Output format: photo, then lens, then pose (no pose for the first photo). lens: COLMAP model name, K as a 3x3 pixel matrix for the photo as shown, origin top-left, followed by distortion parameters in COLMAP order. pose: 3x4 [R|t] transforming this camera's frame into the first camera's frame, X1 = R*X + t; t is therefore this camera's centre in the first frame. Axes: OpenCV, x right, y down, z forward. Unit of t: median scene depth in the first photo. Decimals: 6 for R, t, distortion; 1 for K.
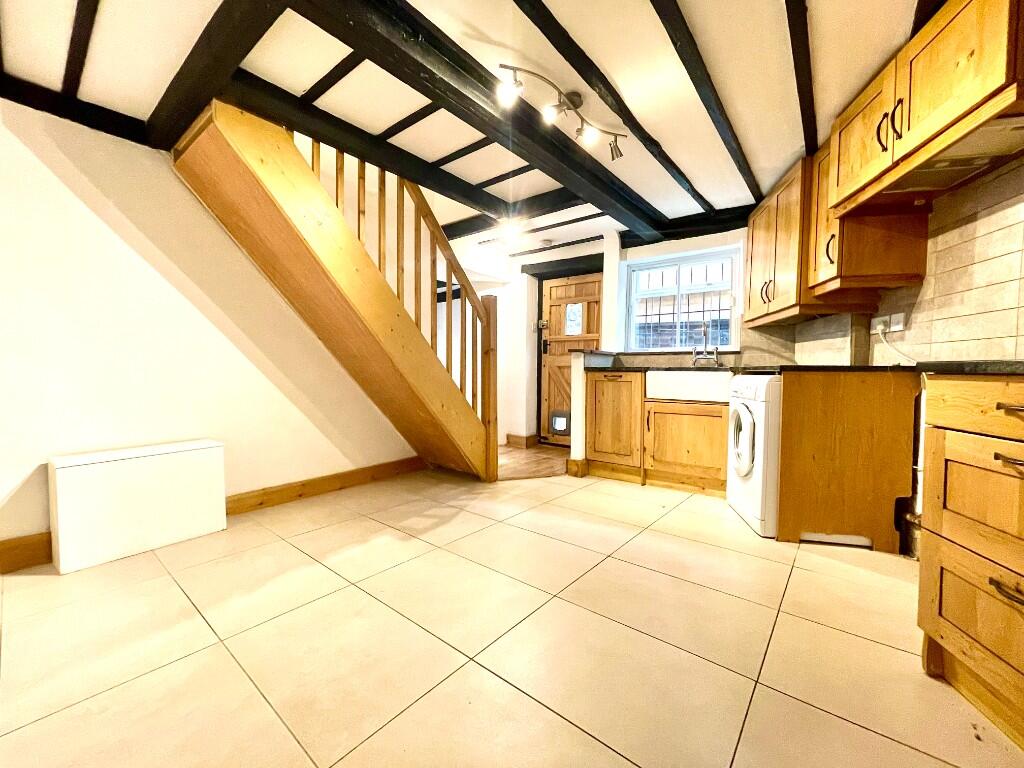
lens RADIAL K [[413.0, 0, 510.9], [0, 413.0, 383.3], [0, 0, 1]] dist [-0.001215, 0.000022]
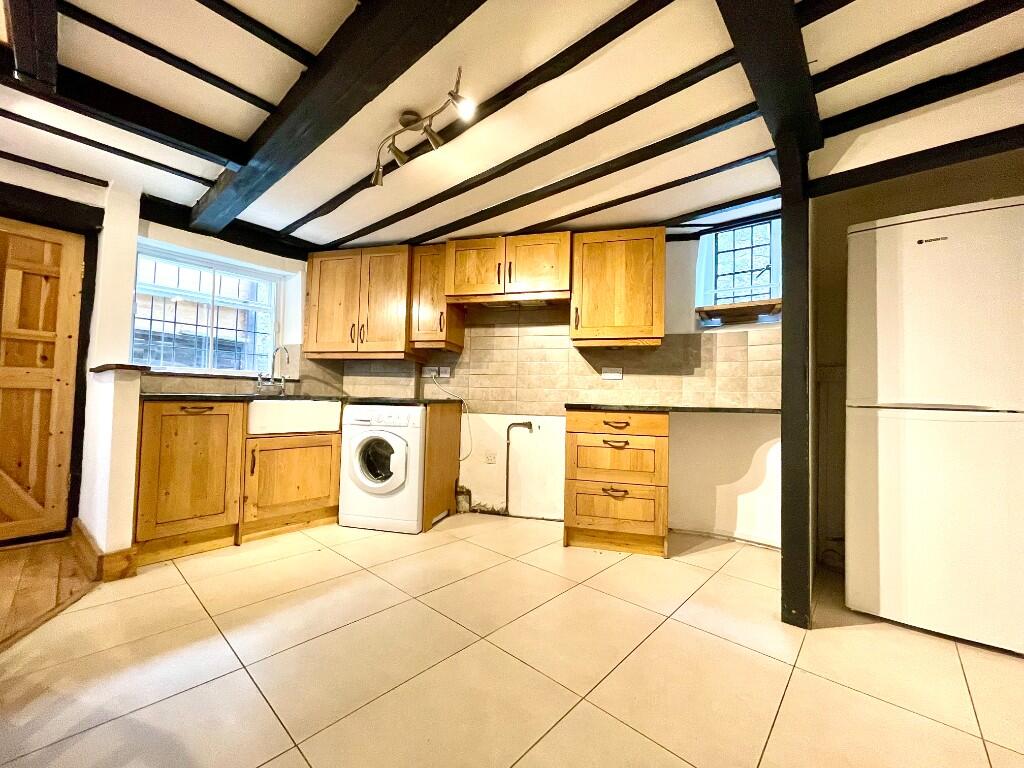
lens RADIAL K [[413.0, 0, 511.0], [0, 413.0, 384.4], [0, 0, 1]] dist [-0.001215, 0.000022]
pose [[0.049345, 0.026143, 0.998440, -0.459441], [0.007901, 0.999616, -0.026565, -0.036473], [-0.998751, 0.009199, 0.049120, 0.446463]]
